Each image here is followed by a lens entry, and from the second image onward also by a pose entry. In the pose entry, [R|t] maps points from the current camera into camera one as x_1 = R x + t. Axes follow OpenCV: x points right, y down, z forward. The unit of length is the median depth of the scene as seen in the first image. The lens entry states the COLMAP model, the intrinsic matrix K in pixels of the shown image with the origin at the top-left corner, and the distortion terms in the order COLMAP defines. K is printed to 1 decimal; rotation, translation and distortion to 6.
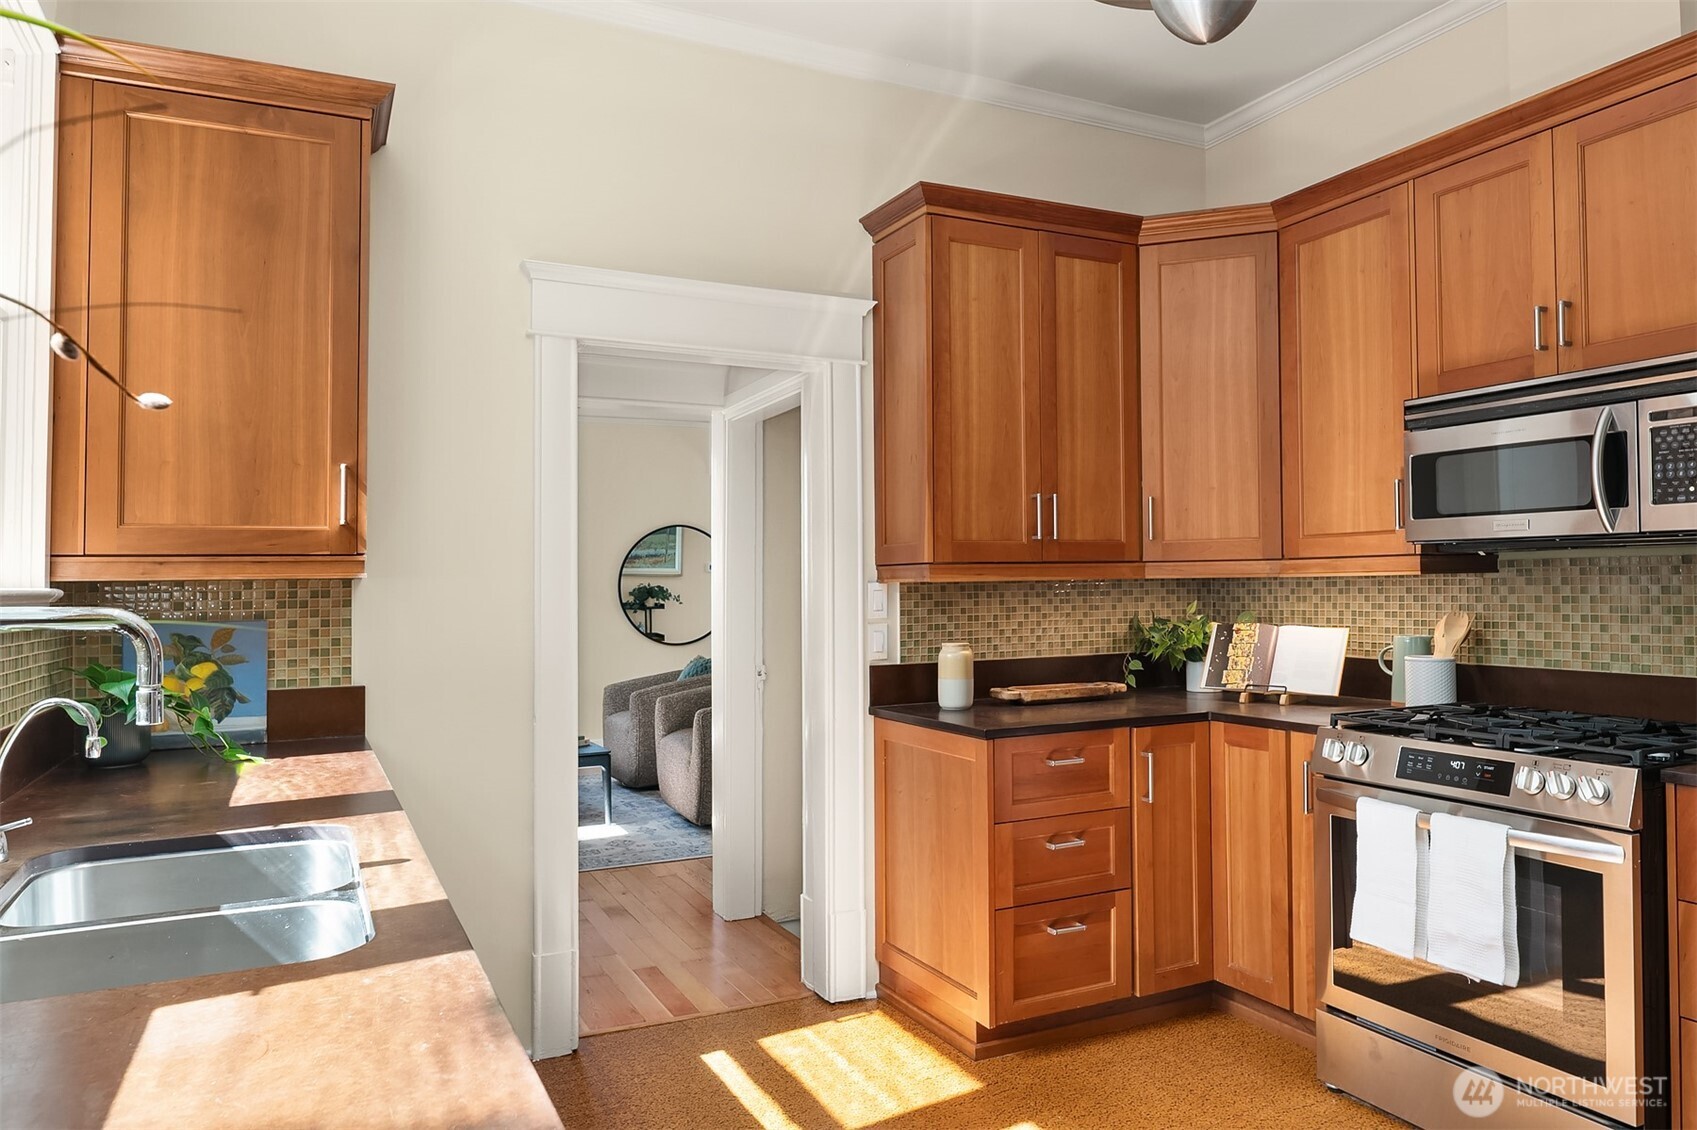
lens RADIAL K [[1103.0, 0, 856.4], [0, 1103.0, 564.0], [0, 0, 1]] dist [-0.004630, -0.004094]
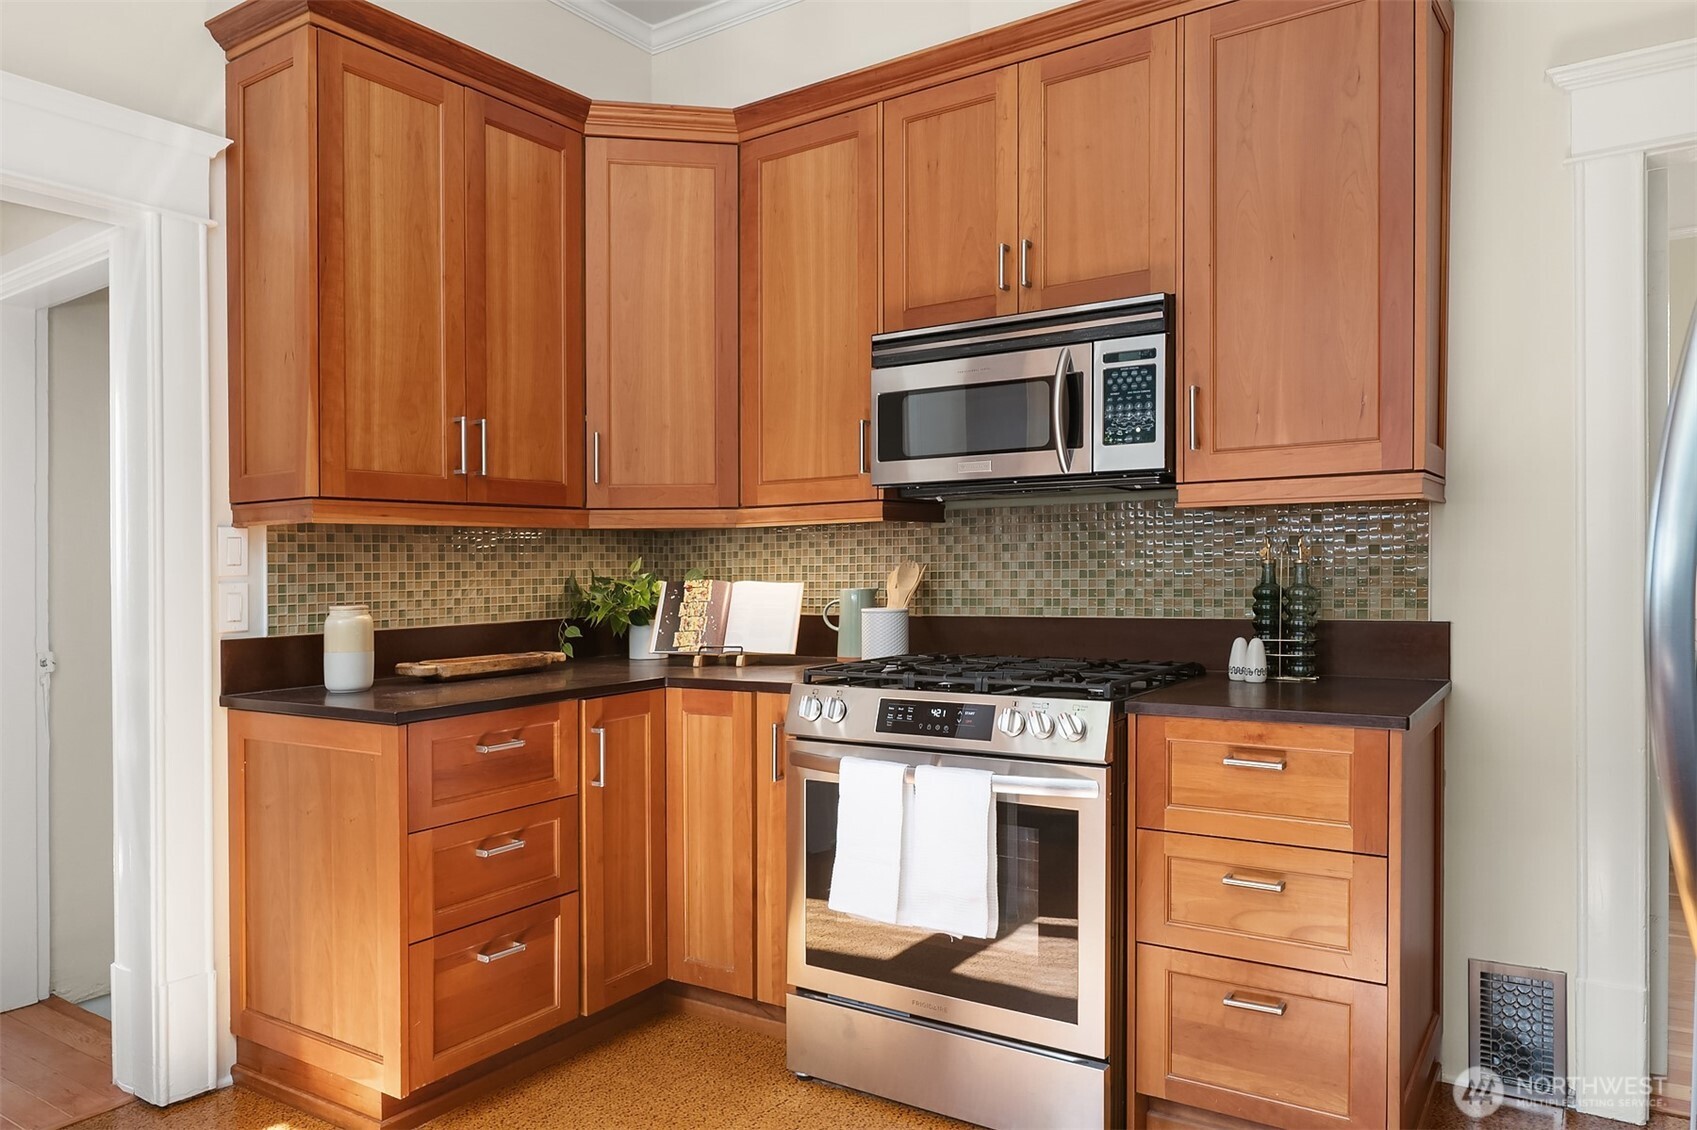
lens RADIAL K [[1133.6, 0, 869.7], [0, 1133.6, 564.5], [0, 0, 1]] dist [-0.006520, 0.001747]
pose [[0.860949, -0.001094, 0.508691, 0.000742], [-0.007157, 0.999873, 0.014263, 0.031561], [-0.508642, -0.015920, 0.860831, 0.147075]]
